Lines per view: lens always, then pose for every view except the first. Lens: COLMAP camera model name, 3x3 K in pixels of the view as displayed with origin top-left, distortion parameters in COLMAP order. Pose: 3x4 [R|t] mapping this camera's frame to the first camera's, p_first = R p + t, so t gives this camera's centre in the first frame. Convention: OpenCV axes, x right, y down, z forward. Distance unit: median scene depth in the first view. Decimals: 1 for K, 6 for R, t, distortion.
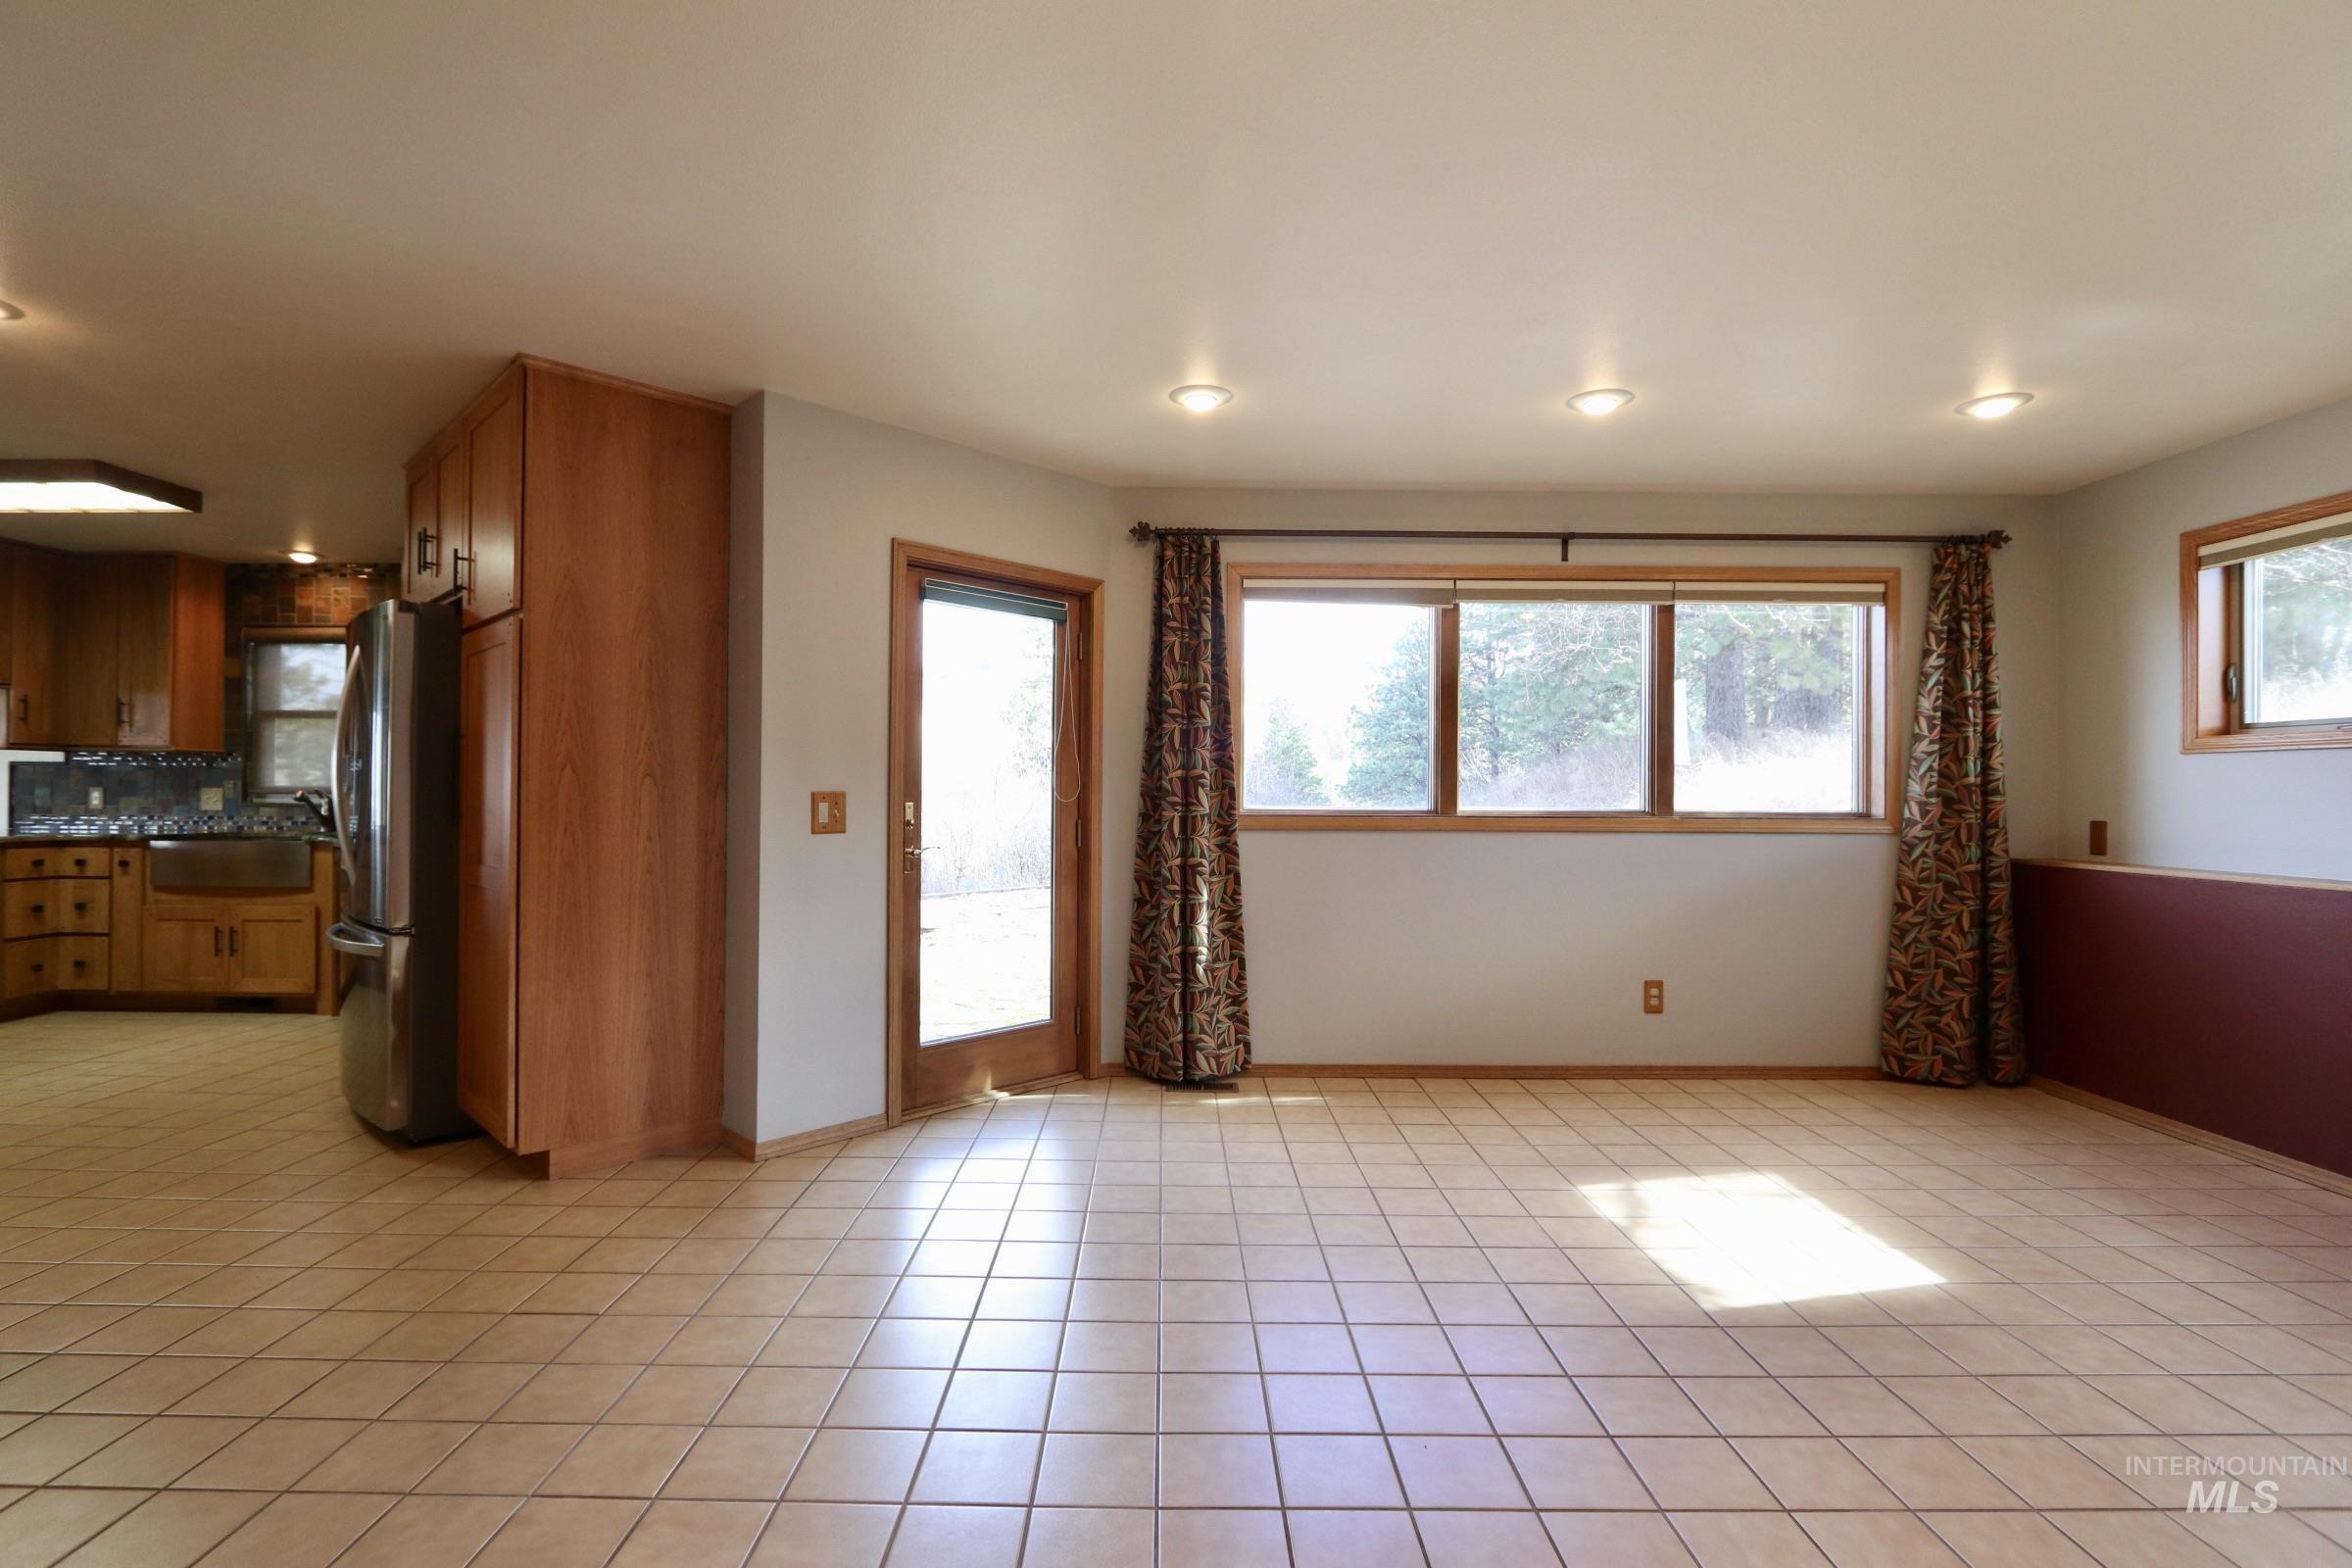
lens RADIAL K [[1081.3, 0, 1163.0], [0, 1081.3, 787.7], [0, 0, 1]] dist [-0.019692, 0.003237]
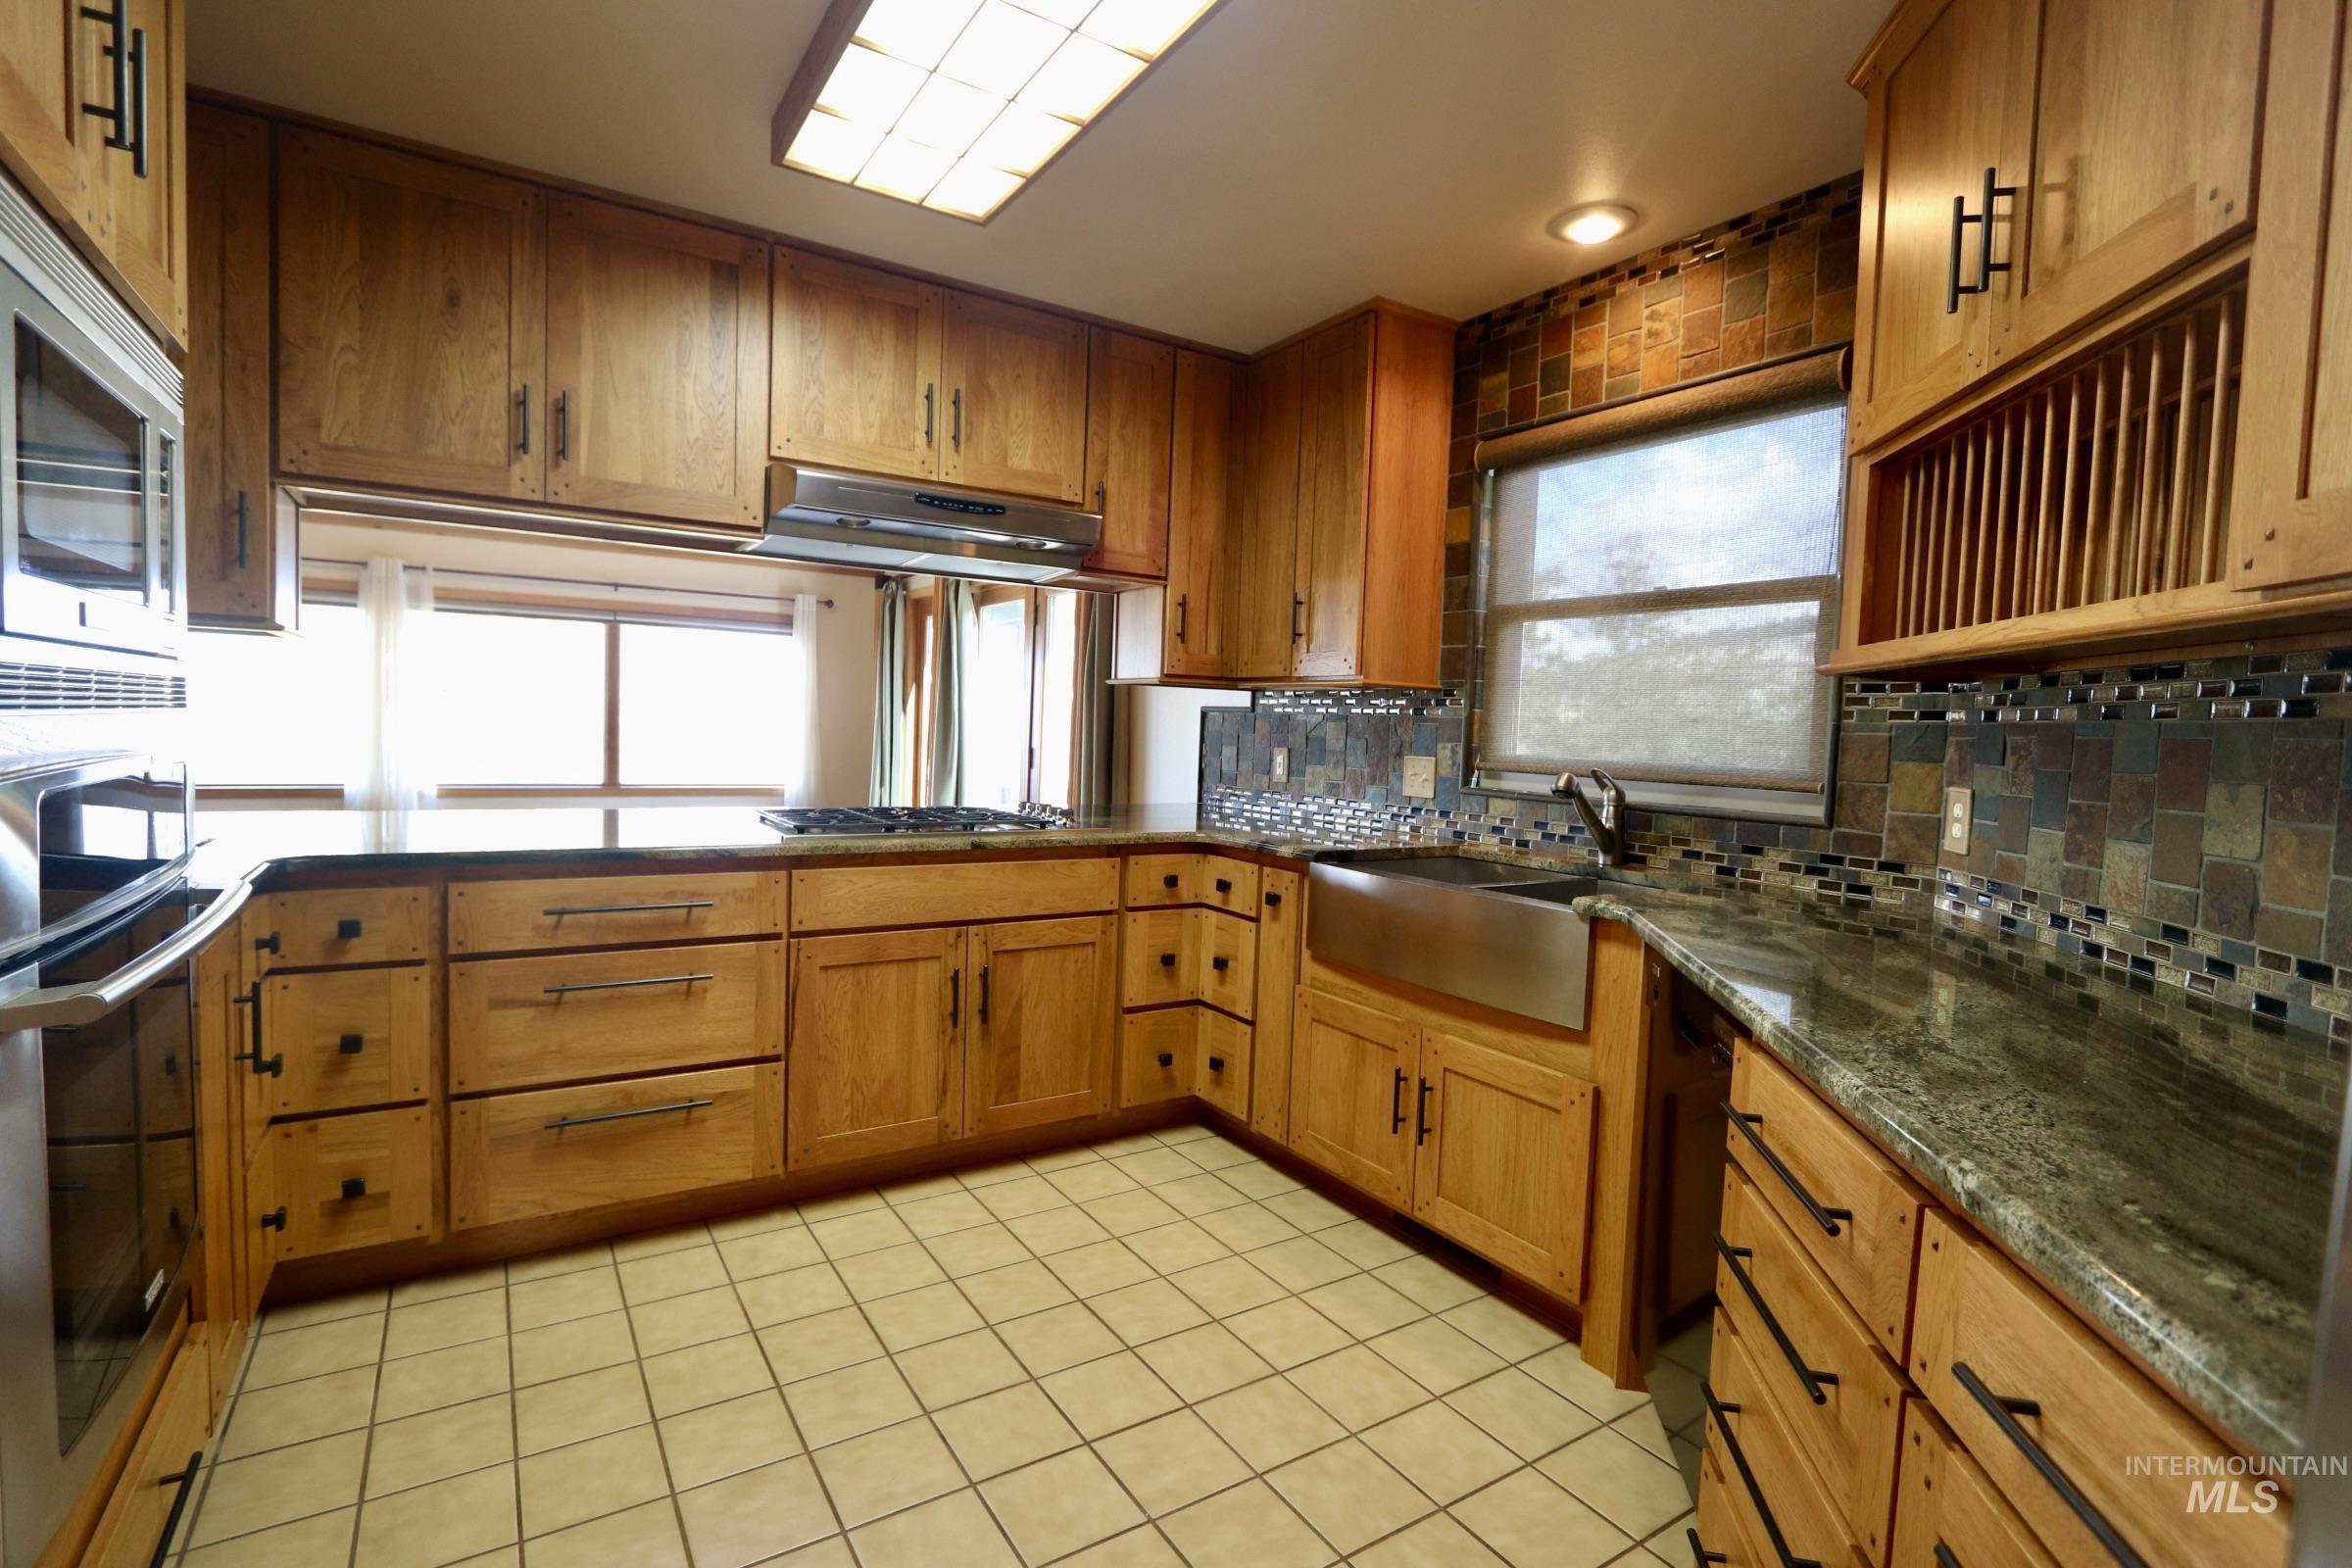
lens RADIAL K [[1081.3, 0, 1172.5], [0, 1081.3, 789.5], [0, 0, 1]] dist [-0.019692, 0.003237]
pose [[0.545297, 0.063793, -0.835812, -0.690808], [-0.029339, 0.997941, 0.057027, -0.014116], [0.837730, -0.006575, 0.546046, 0.820629]]
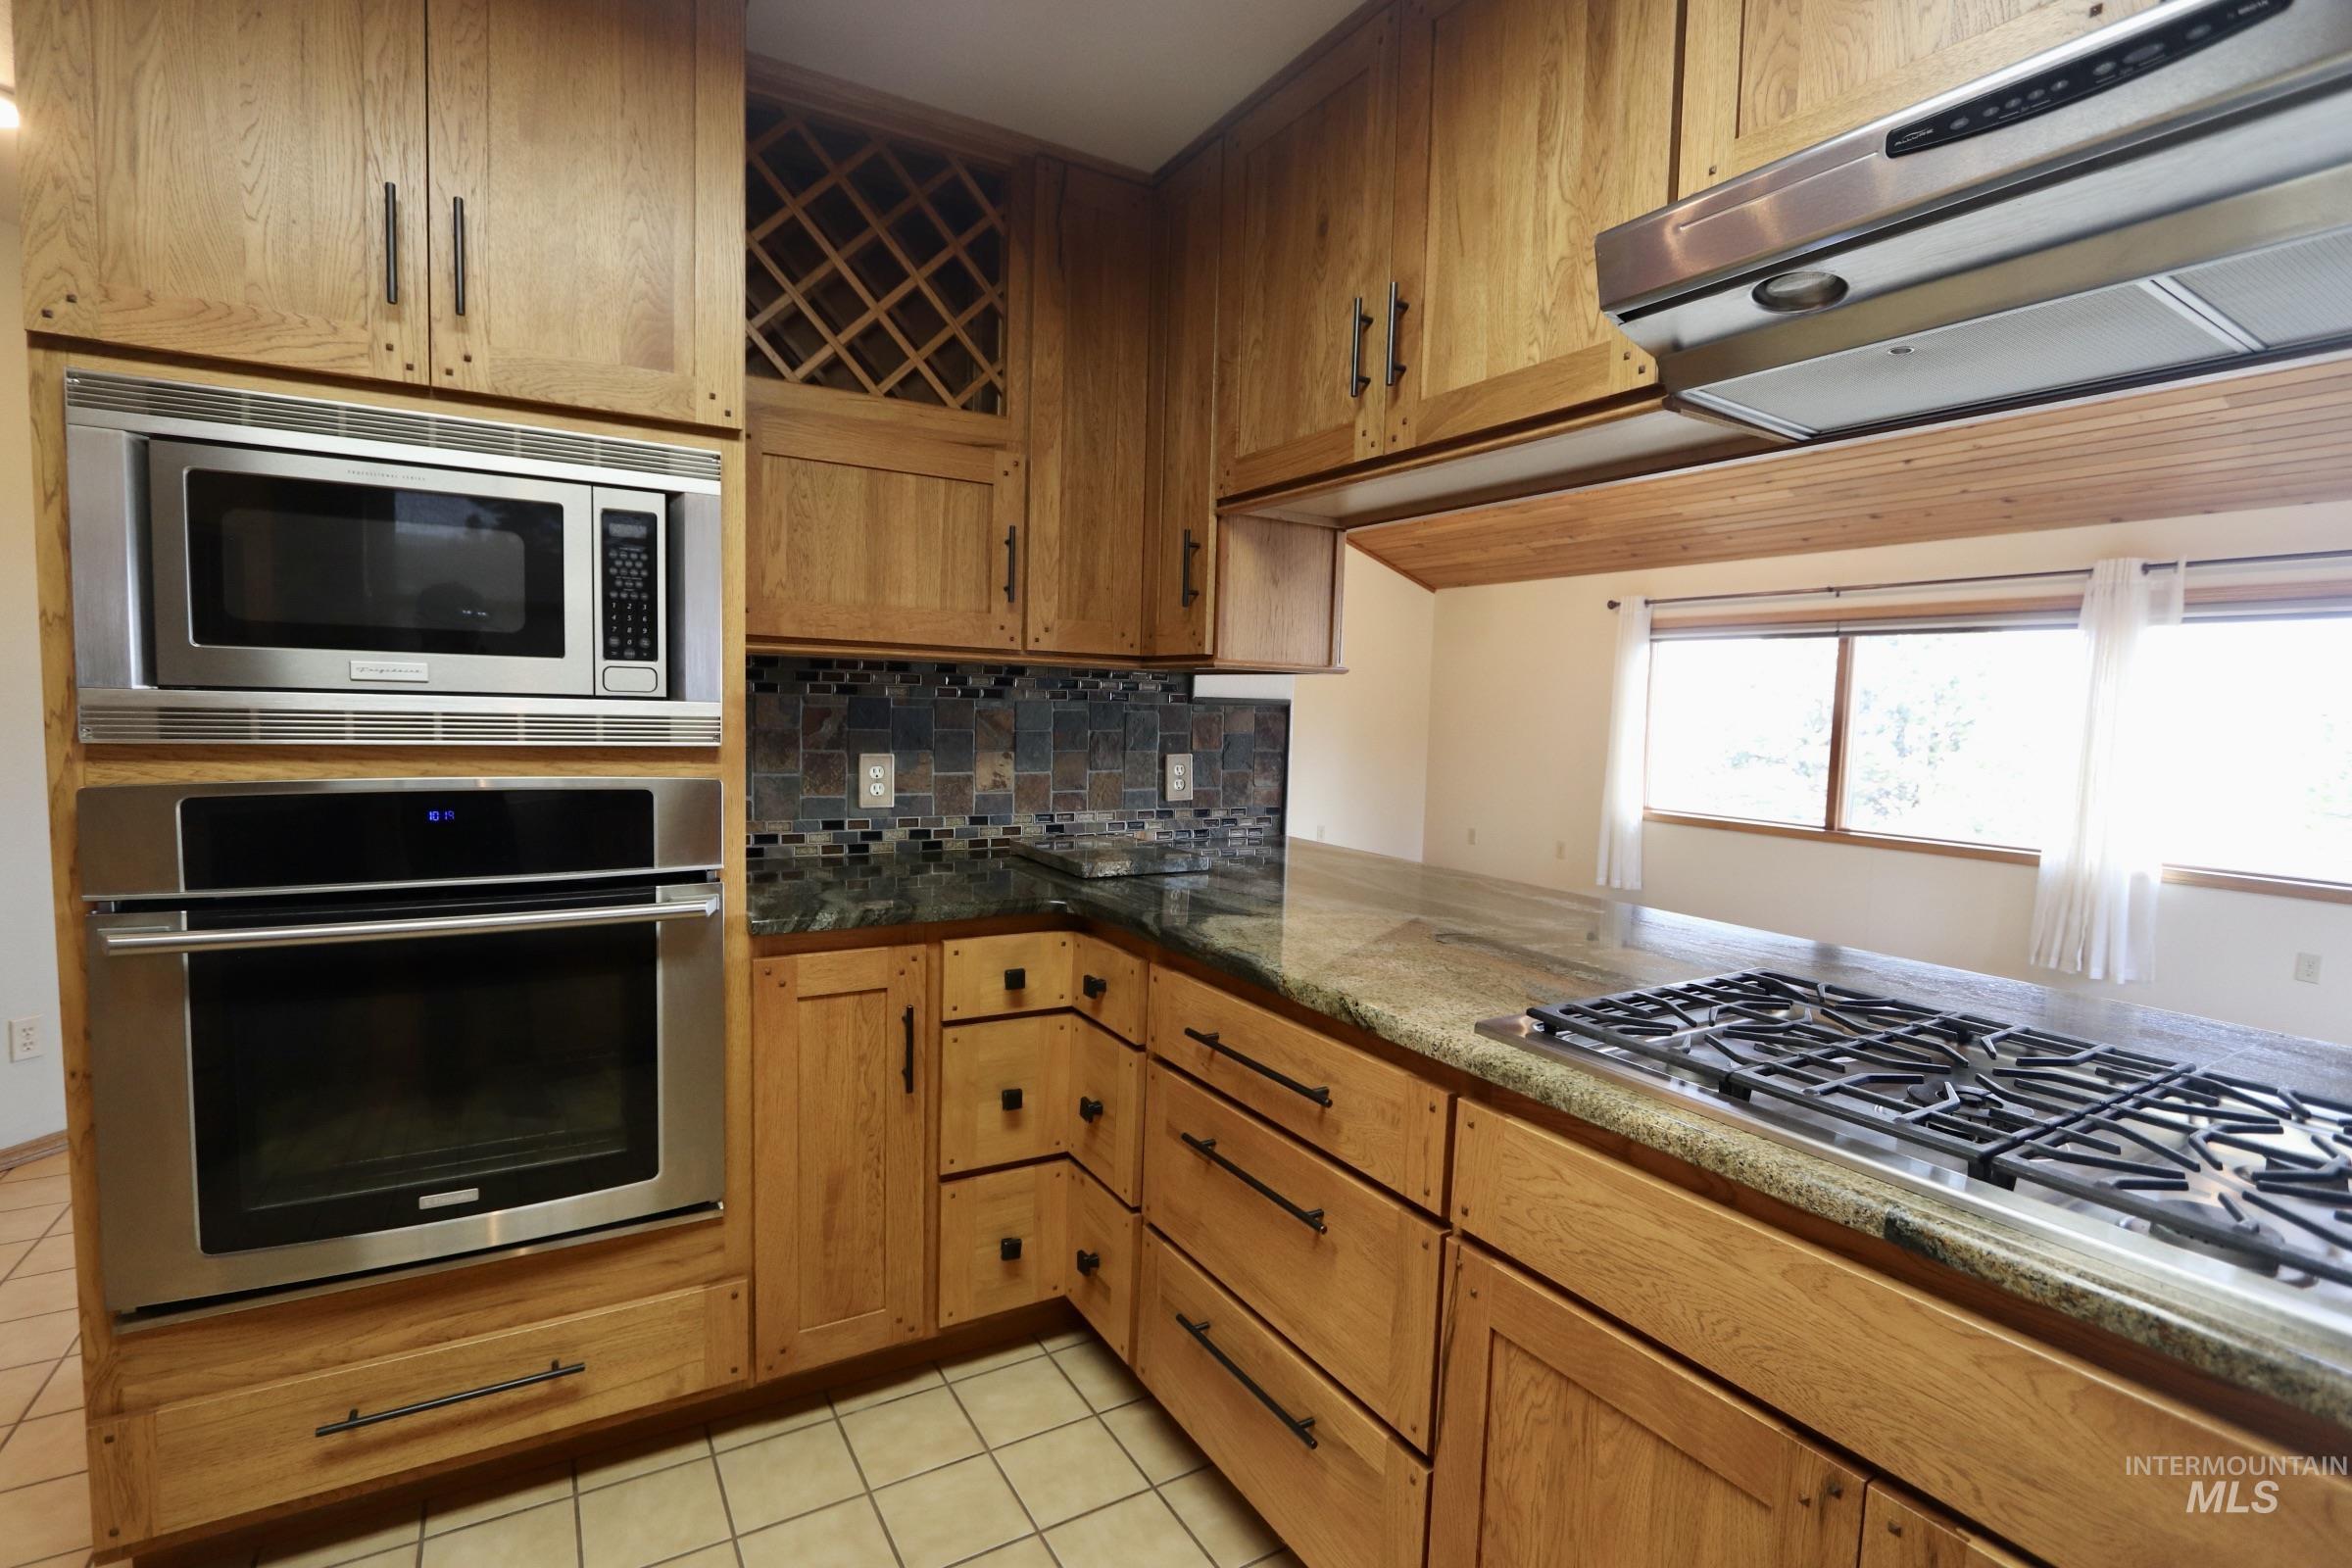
lens RADIAL K [[1081.3, 0, 1172.6], [0, 1081.3, 783.7], [0, 0, 1]] dist [-0.019692, 0.003237]
pose [[-0.854744, 0.010106, -0.518952, -1.075204], [-0.030351, 0.997127, 0.069408, -0.028110], [0.518162, 0.075077, -0.851981, 1.153067]]
